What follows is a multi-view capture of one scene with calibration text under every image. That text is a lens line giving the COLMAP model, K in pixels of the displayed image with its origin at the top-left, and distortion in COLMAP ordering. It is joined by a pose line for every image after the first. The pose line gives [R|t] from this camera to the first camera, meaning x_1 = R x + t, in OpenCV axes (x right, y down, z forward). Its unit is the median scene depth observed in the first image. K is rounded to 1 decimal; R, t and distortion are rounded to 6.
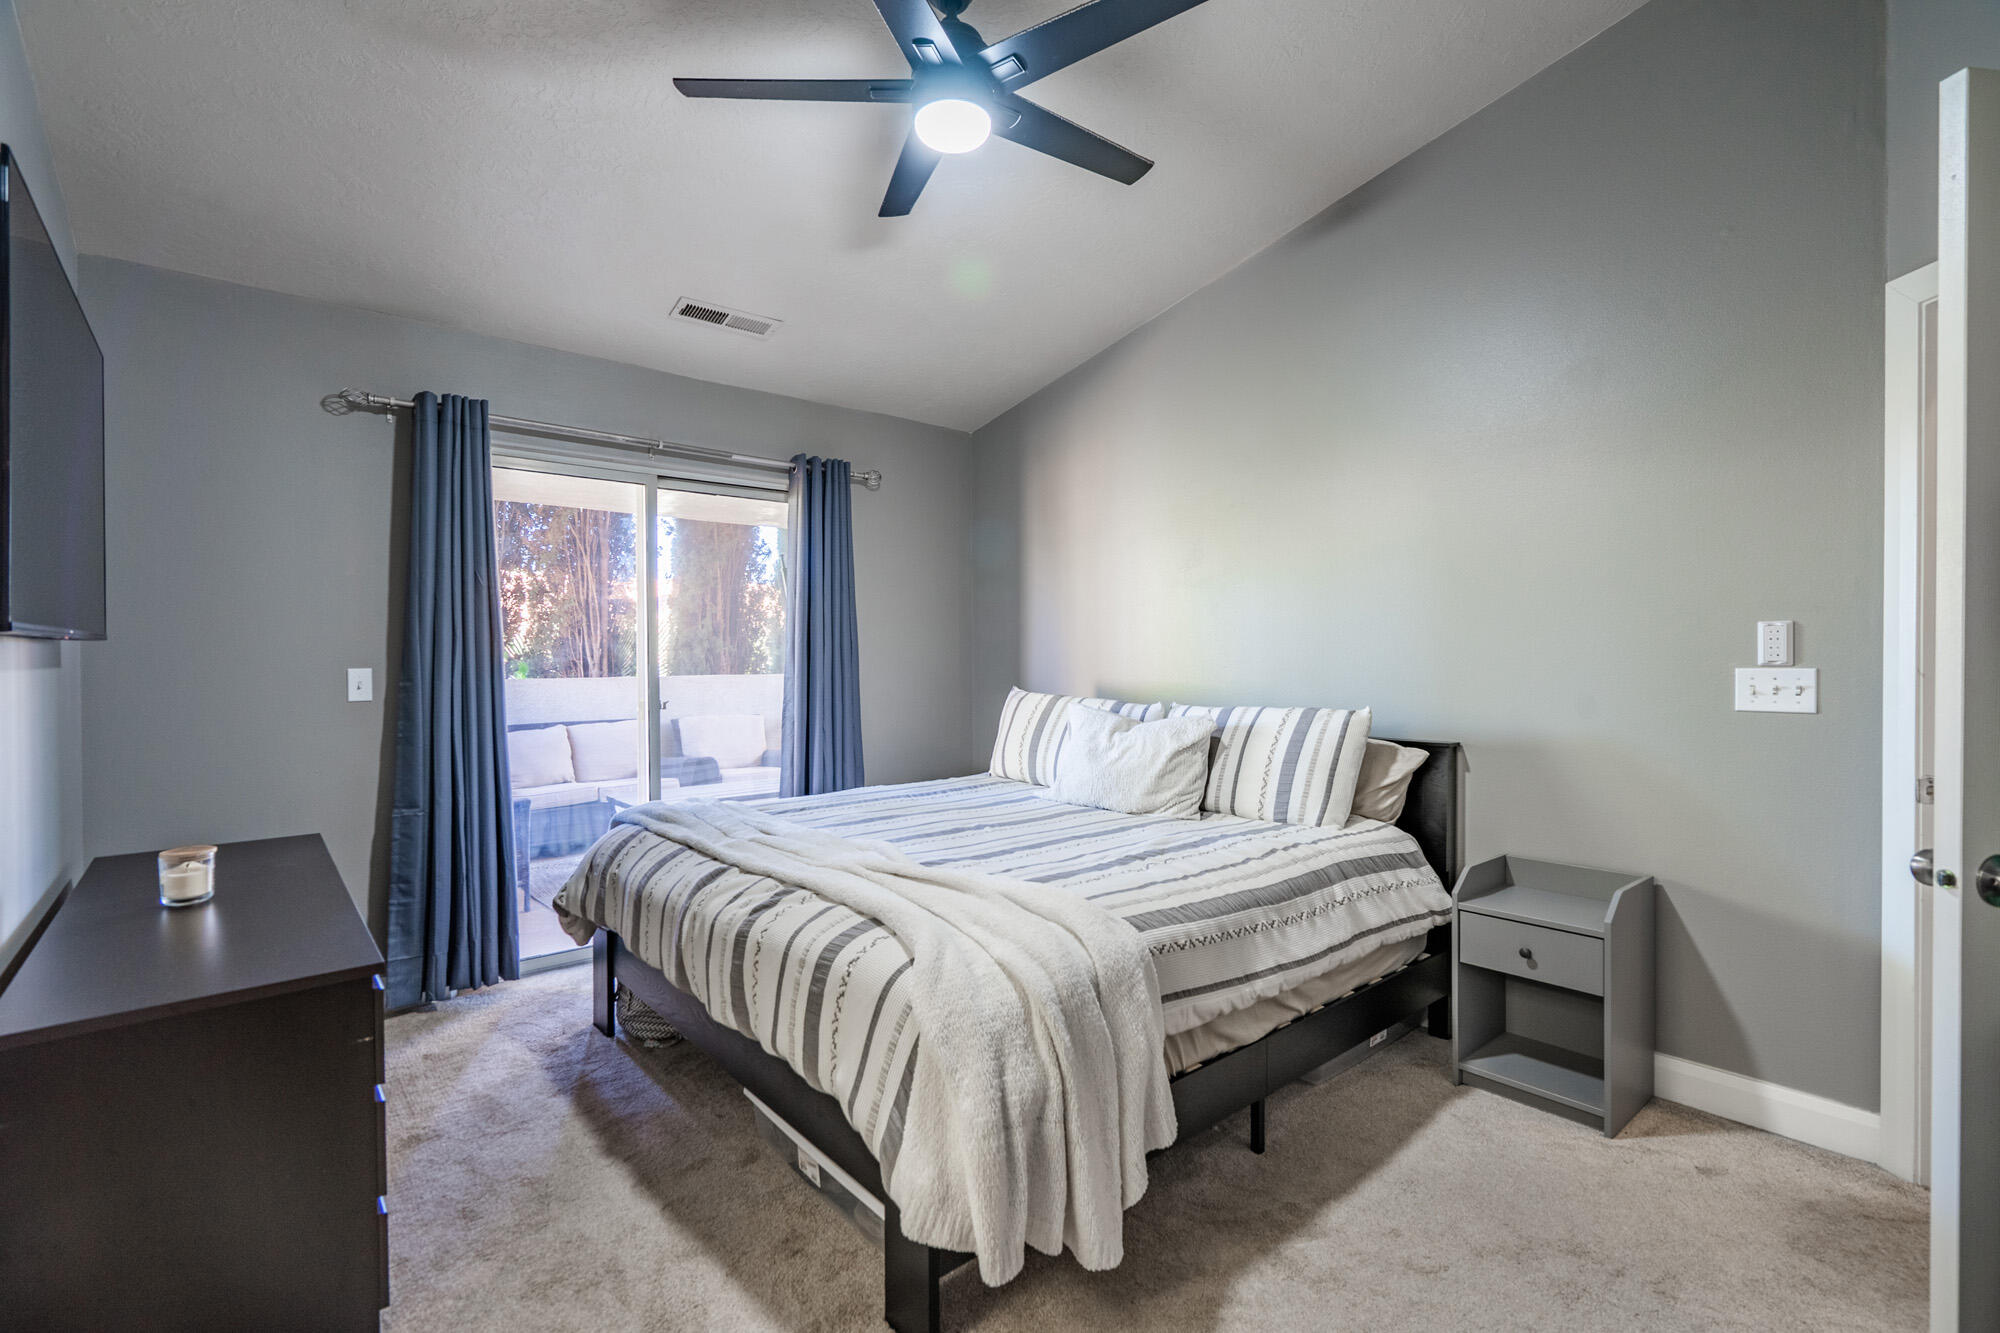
lens RADIAL K [[903.1, 0, 995.1], [0, 903.1, 663.4], [0, 0, 1]] dist [-0.001578, 0.000693]
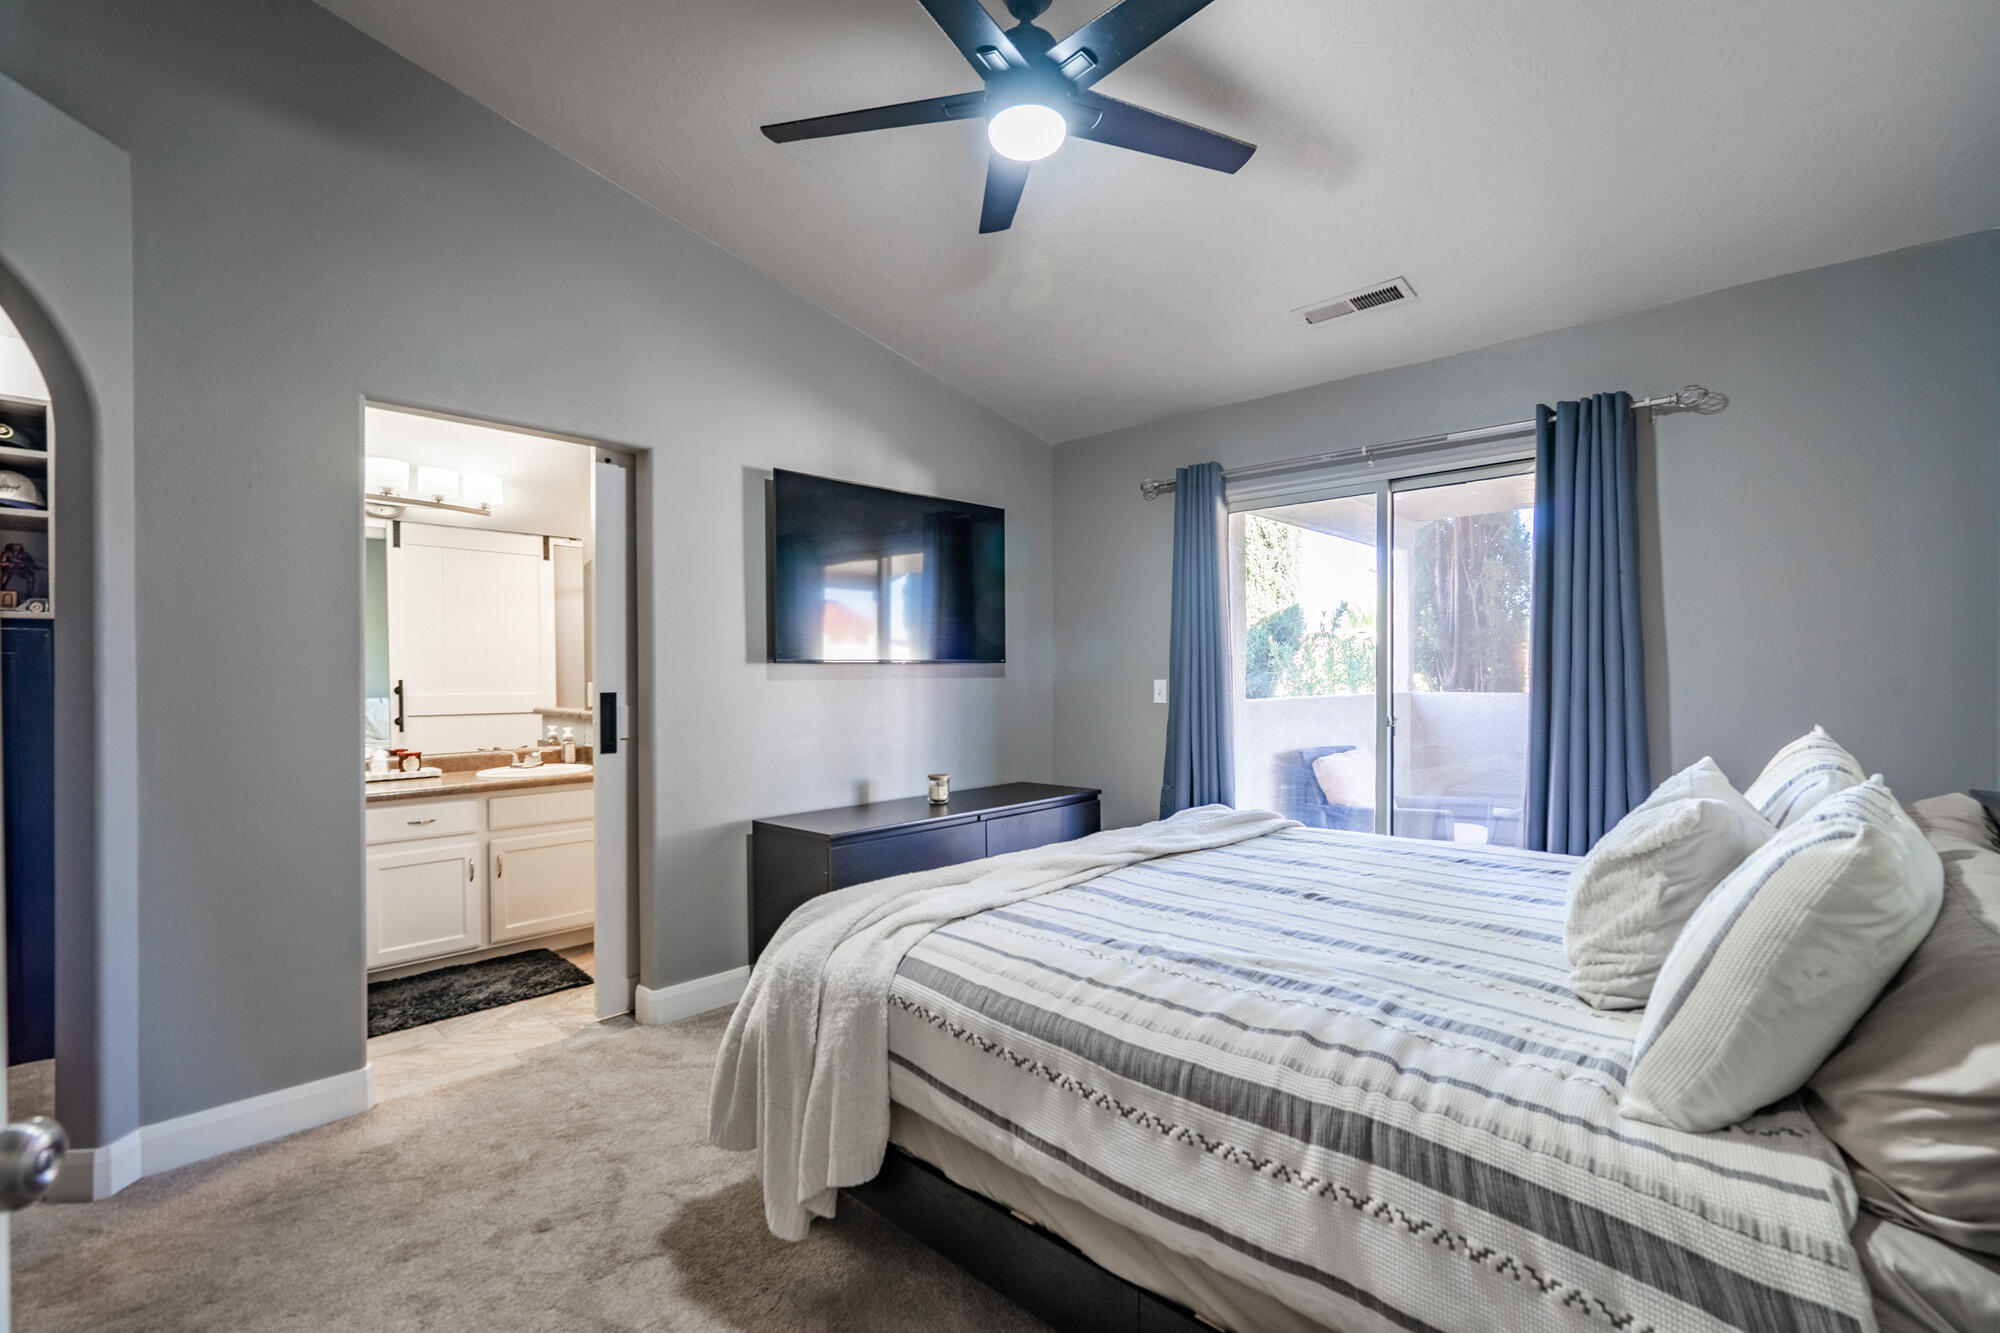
lens RADIAL K [[903.1, 0, 995.1], [0, 903.1, 663.4], [0, 0, 1]] dist [-0.001578, 0.000693]
pose [[0.106228, -0.007082, -0.994317, 0.929216], [-0.004272, 0.999962, -0.007579, -0.009181], [0.994333, 0.005053, 0.106194, 0.857564]]
